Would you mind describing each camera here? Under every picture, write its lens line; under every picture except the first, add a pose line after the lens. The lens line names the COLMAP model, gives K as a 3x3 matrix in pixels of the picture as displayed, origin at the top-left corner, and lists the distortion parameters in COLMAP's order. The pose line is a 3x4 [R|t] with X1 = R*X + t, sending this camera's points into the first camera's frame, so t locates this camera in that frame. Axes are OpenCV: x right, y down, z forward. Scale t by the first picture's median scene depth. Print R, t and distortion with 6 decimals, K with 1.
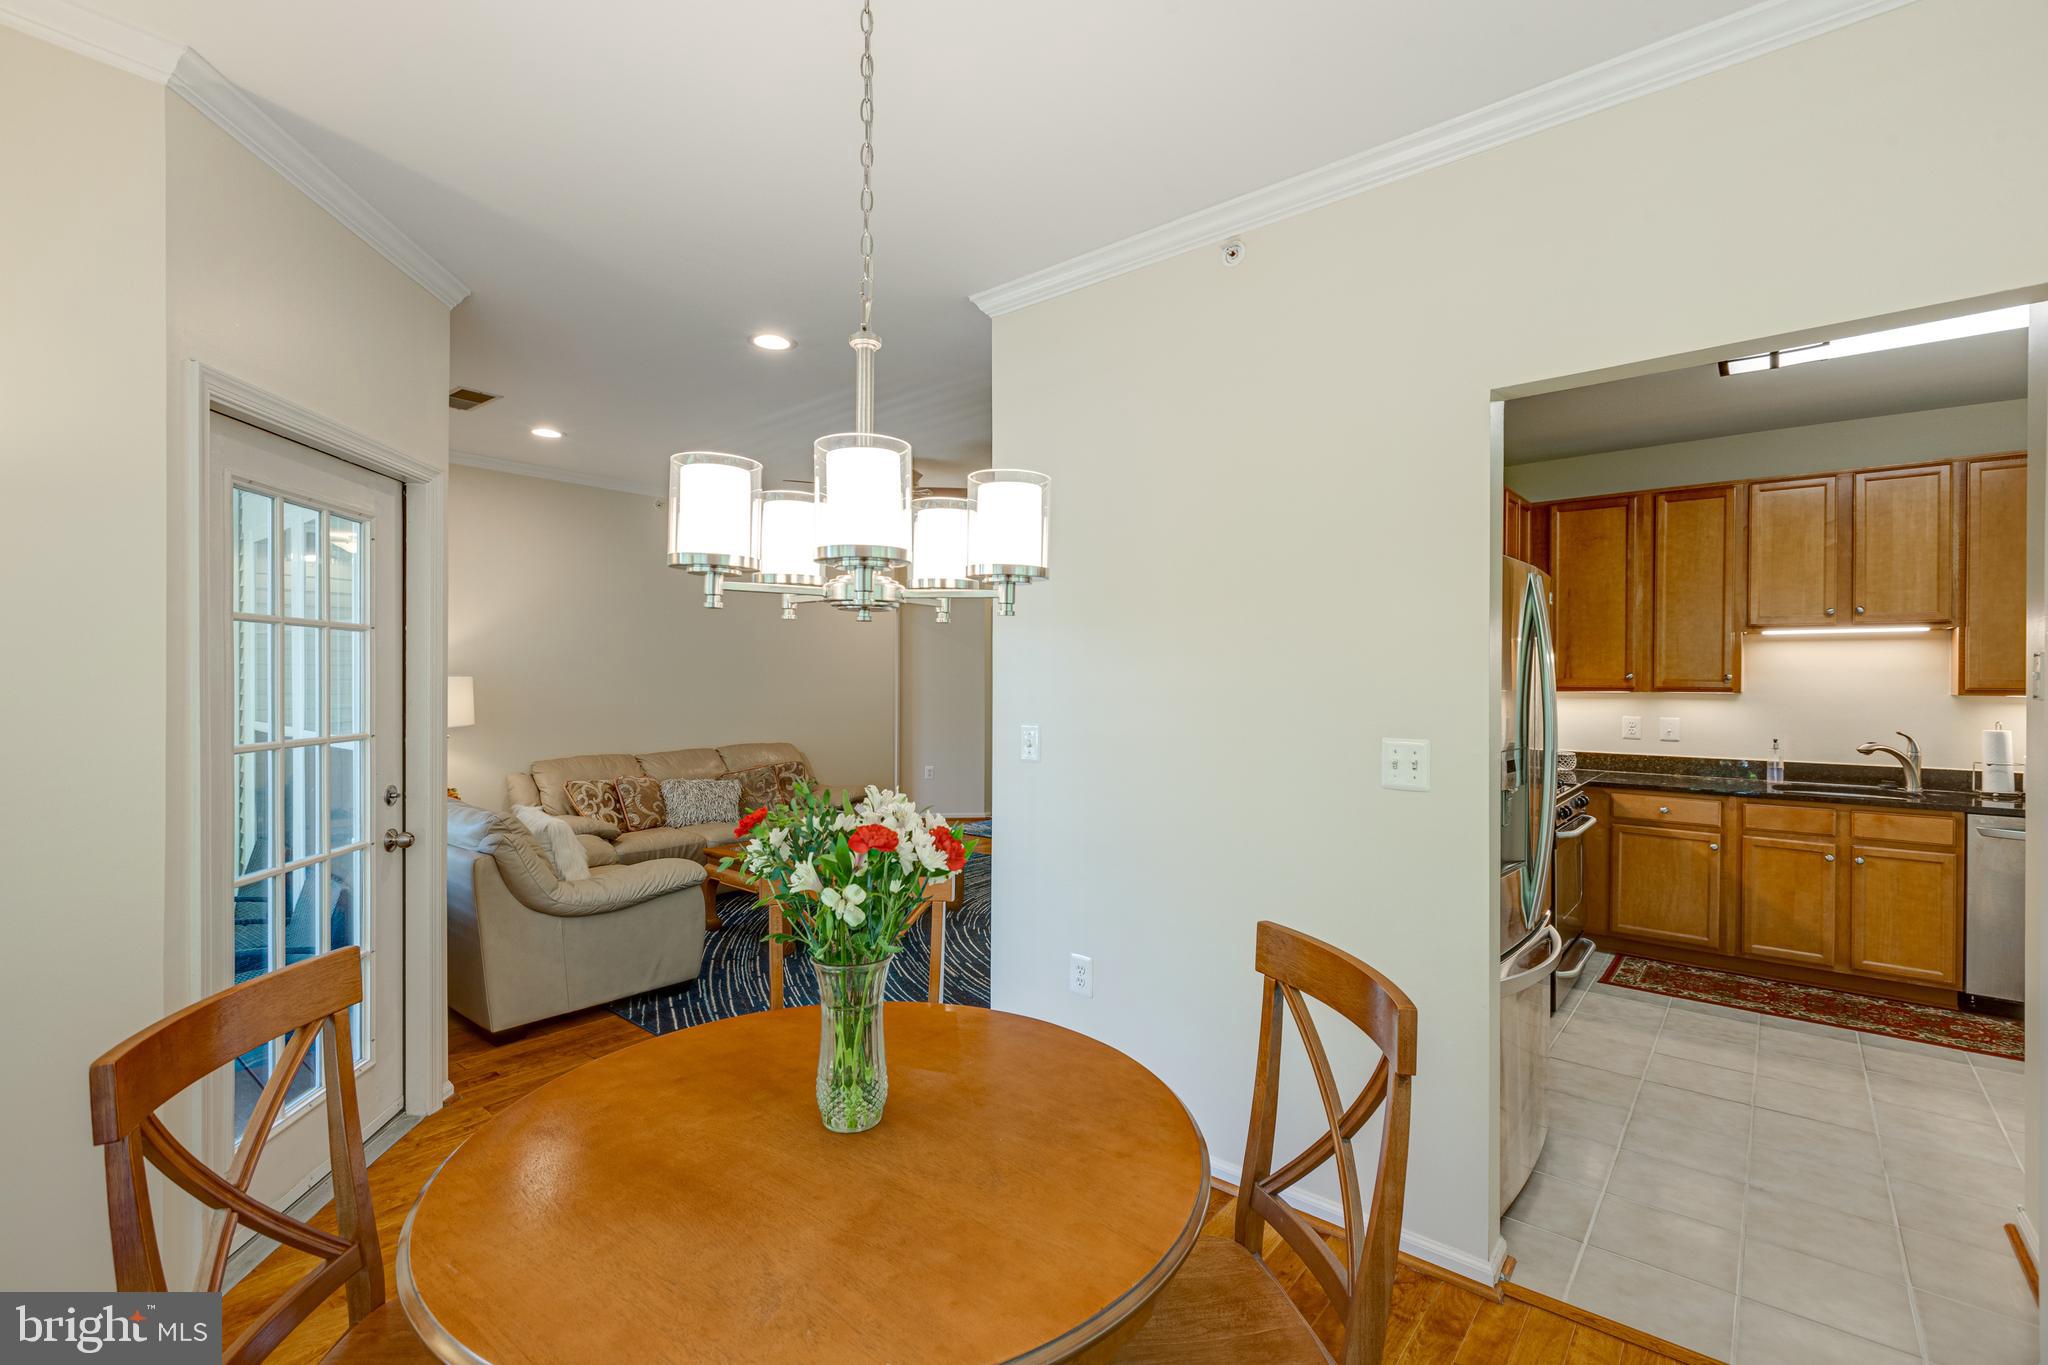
lens RADIAL K [[903.6, 0, 1025.9], [0, 903.6, 679.7], [0, 0, 1]] dist [0.001302, -0.003127]
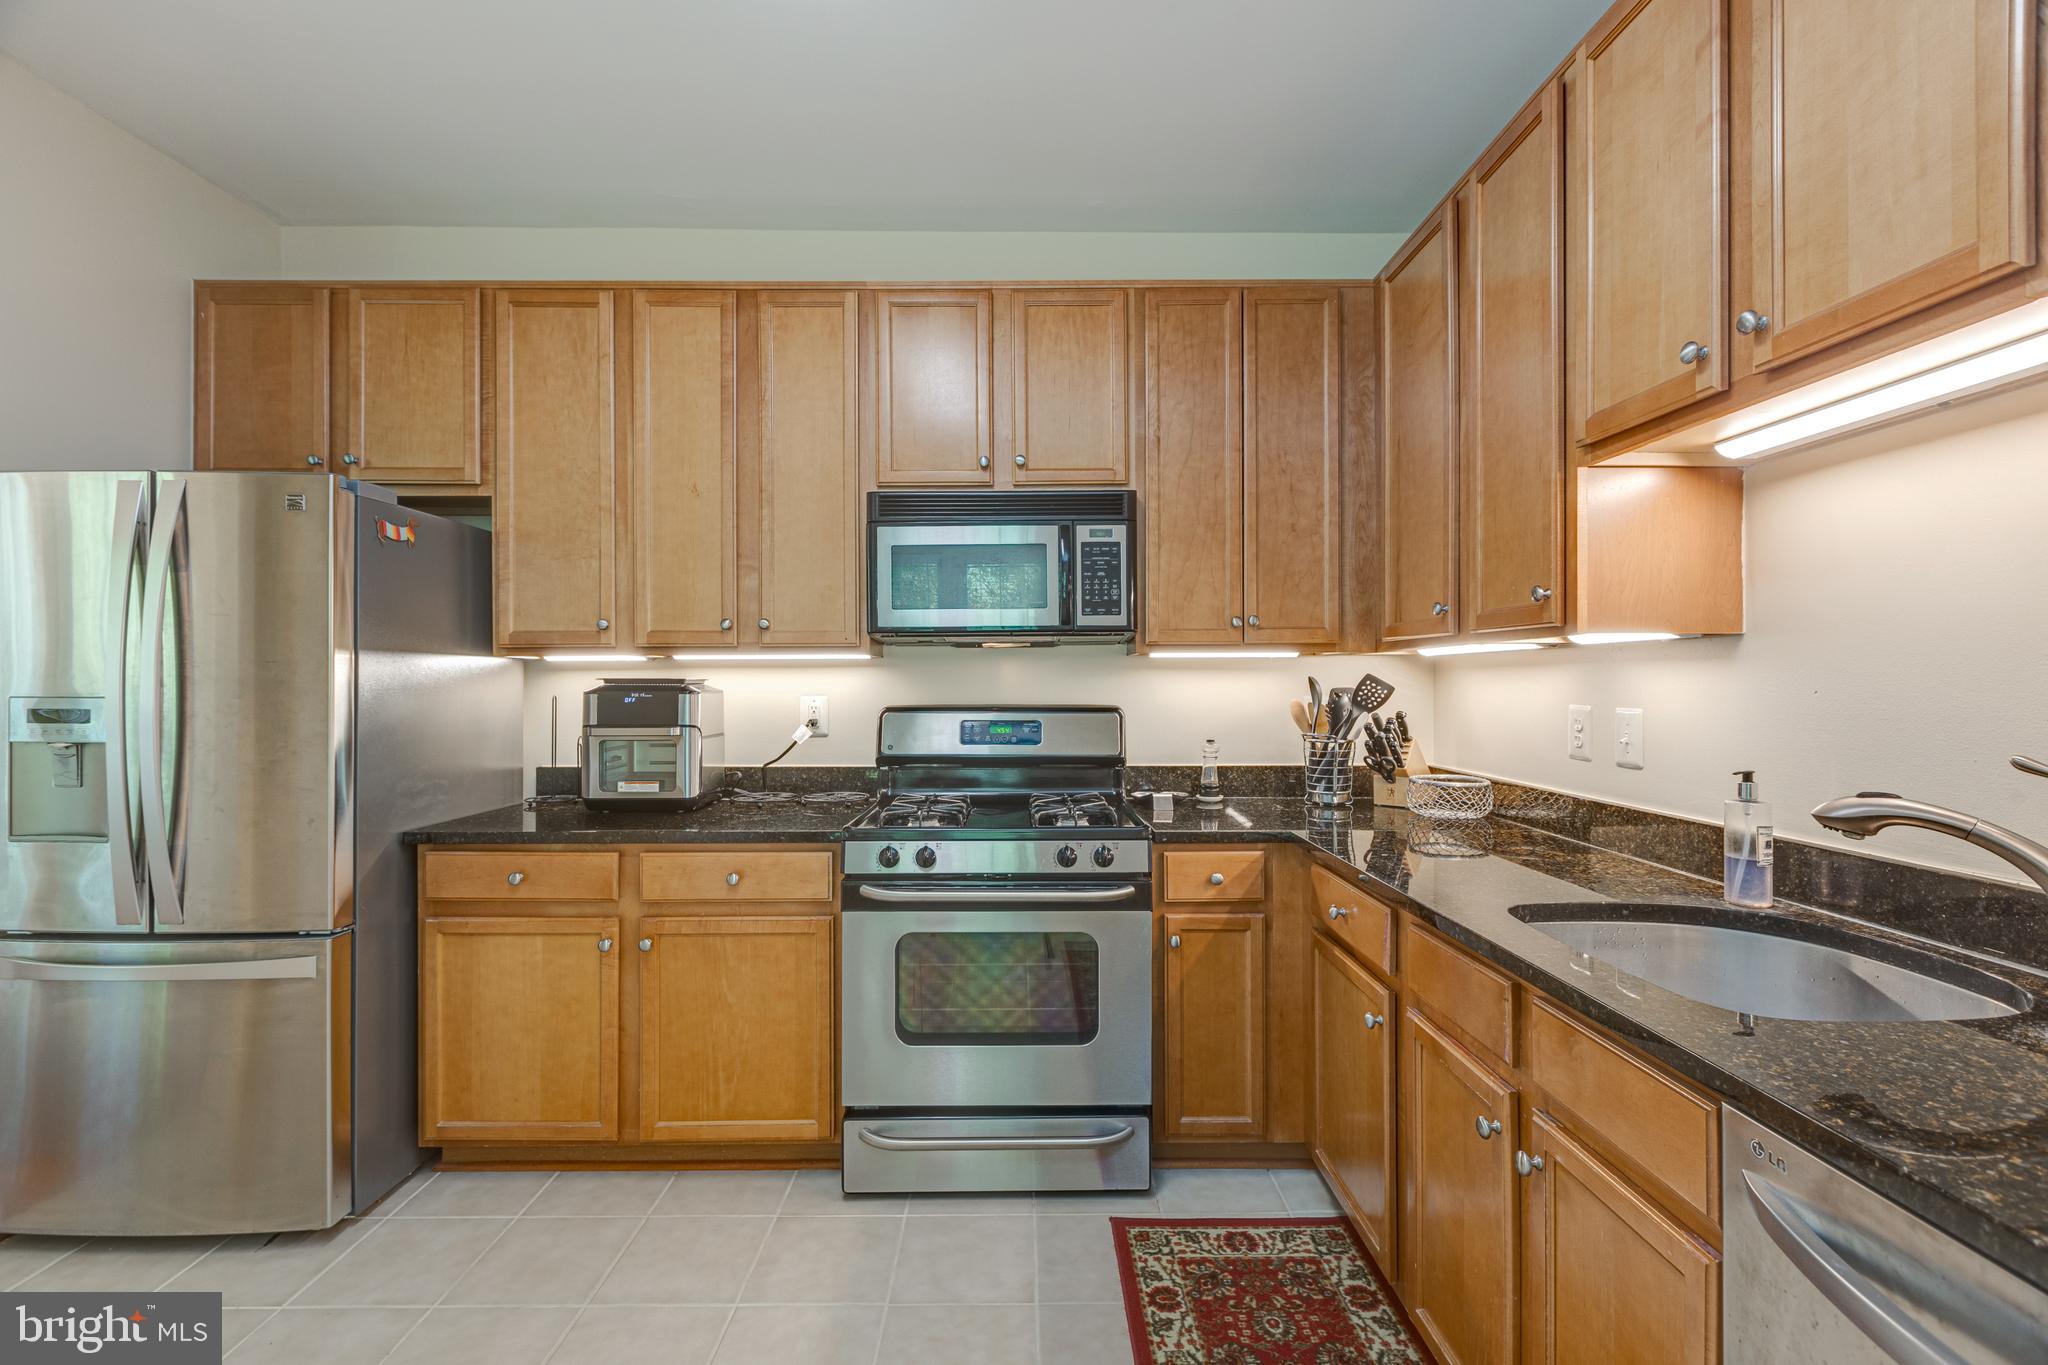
lens RADIAL K [[903.6, 0, 1025.9], [0, 903.6, 679.7], [0, 0, 1]] dist [0.001302, -0.003127]
pose [[0.647910, -0.007478, -0.761680, 0.985393], [0.003292, 0.999970, -0.007017, 0.037412], [0.761710, 0.002039, 0.647915, 0.635016]]
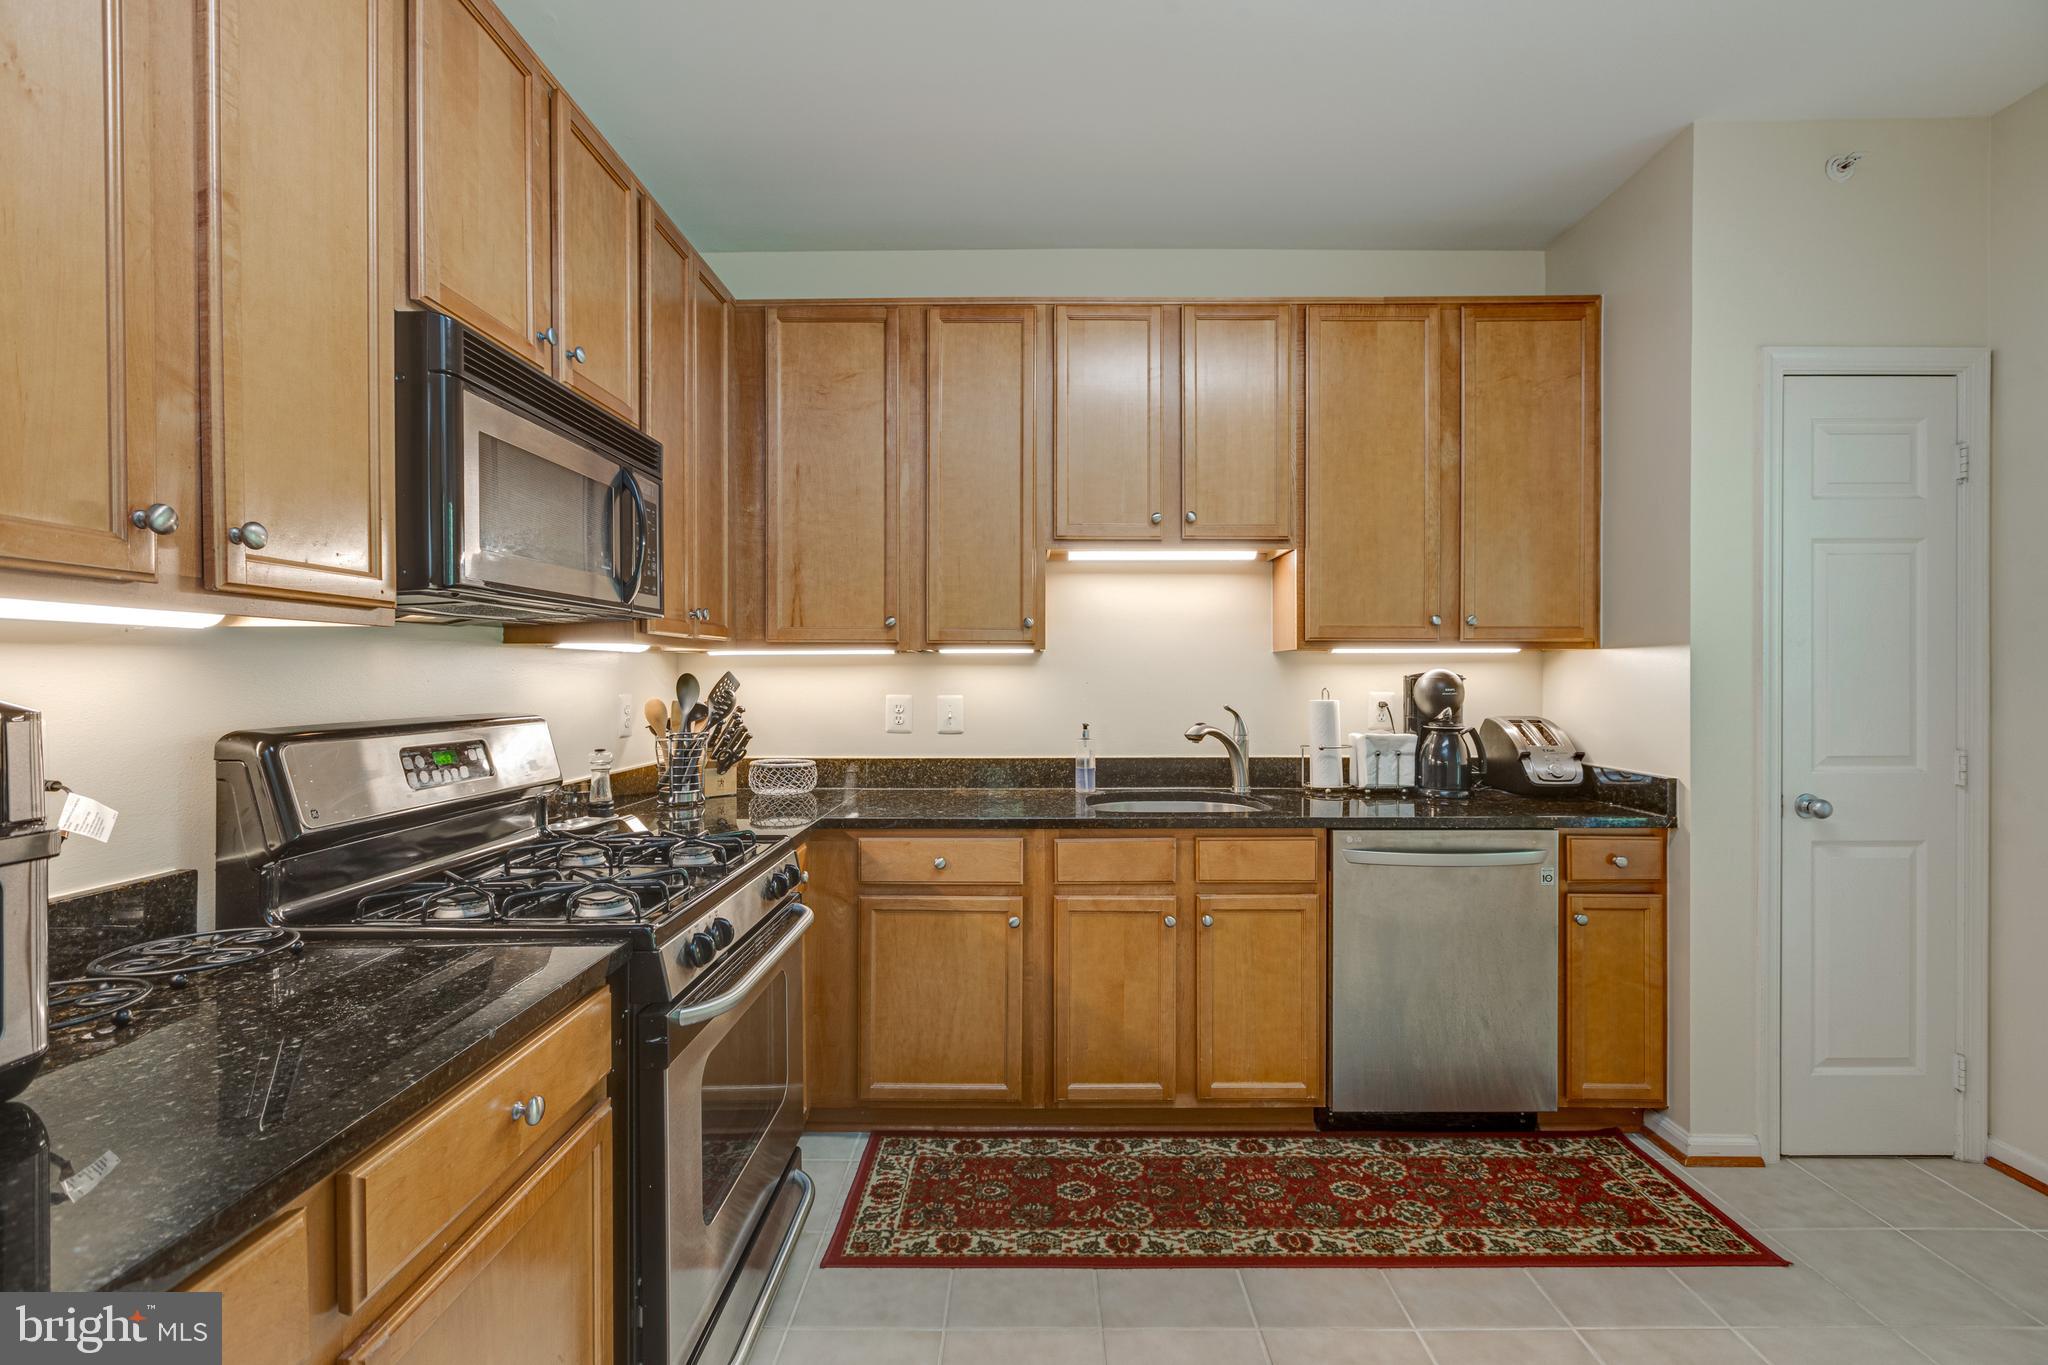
lens RADIAL K [[903.7, 0, 1029.5], [0, 903.7, 679.2], [0, 0, 1]] dist [0.001365, -0.000312]
pose [[0.768455, -0.007743, 0.639857, 0.421427], [0.006247, 0.999970, 0.004598, 0.033844], [-0.639873, 0.000464, 0.768480, 0.575935]]
